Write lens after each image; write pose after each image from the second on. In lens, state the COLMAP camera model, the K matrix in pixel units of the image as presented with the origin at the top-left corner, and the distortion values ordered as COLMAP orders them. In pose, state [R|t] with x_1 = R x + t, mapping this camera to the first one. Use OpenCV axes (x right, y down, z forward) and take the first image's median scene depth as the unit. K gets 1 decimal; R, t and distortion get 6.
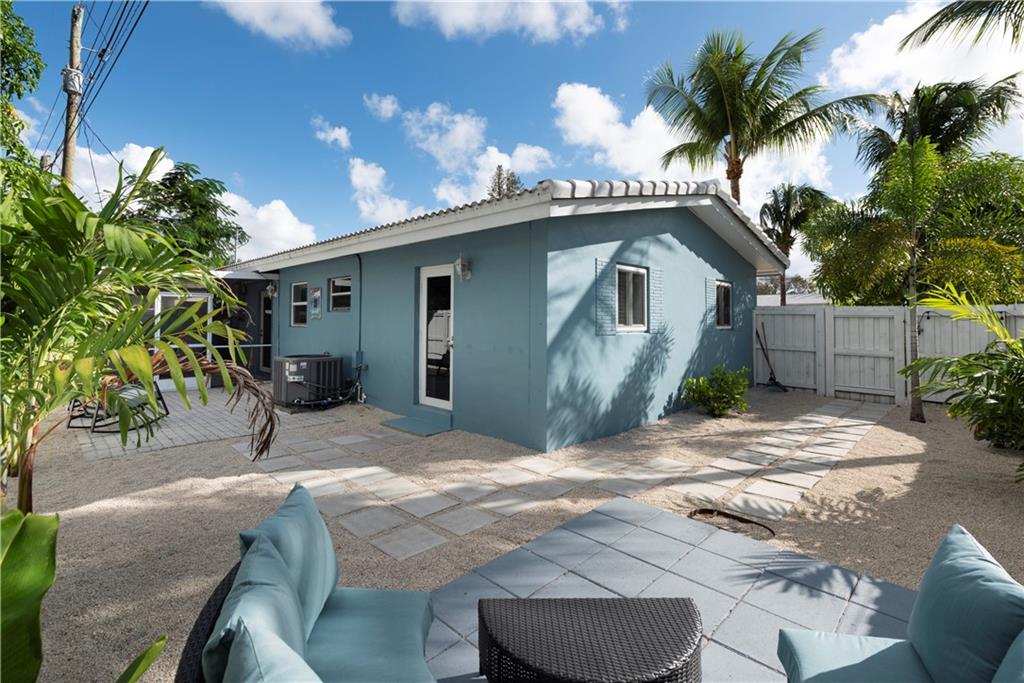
lens RADIAL K [[468.6, 0, 516.3], [0, 468.6, 338.8], [0, 0, 1]] dist [0.017955, 0.000076]
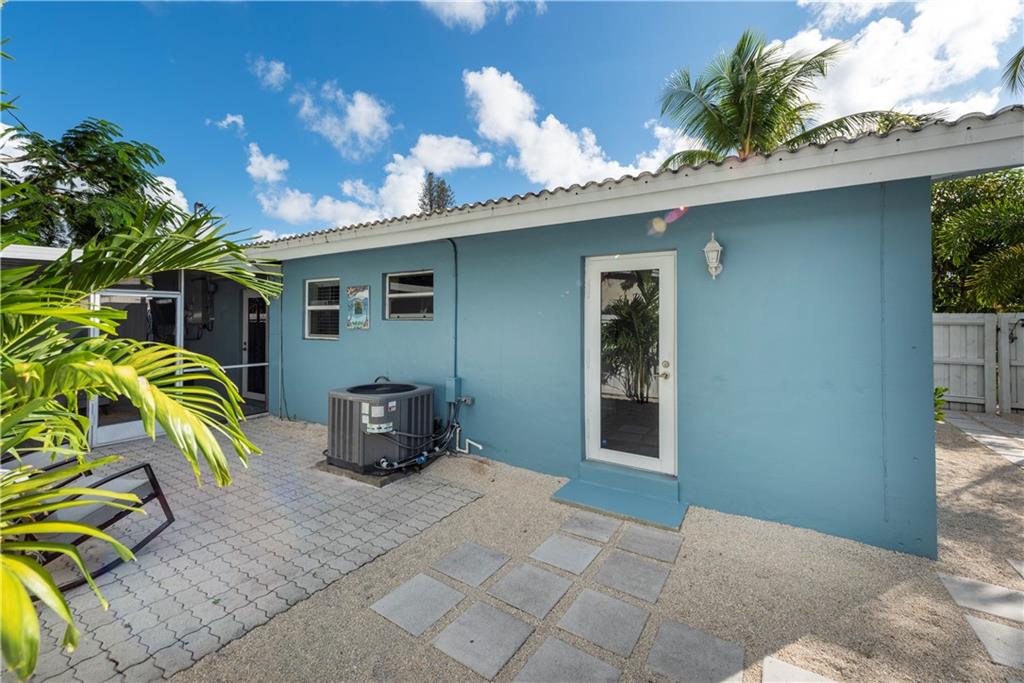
lens RADIAL K [[415.3, 0, 512.9], [0, 415.3, 332.0], [0, 0, 1]] dist [0.012488, -0.004185]
pose [[0.975244, -0.007902, 0.220989, -0.382715], [0.010365, 0.999896, -0.009987, -0.033810], [-0.220887, 0.012030, 0.975225, 0.378029]]
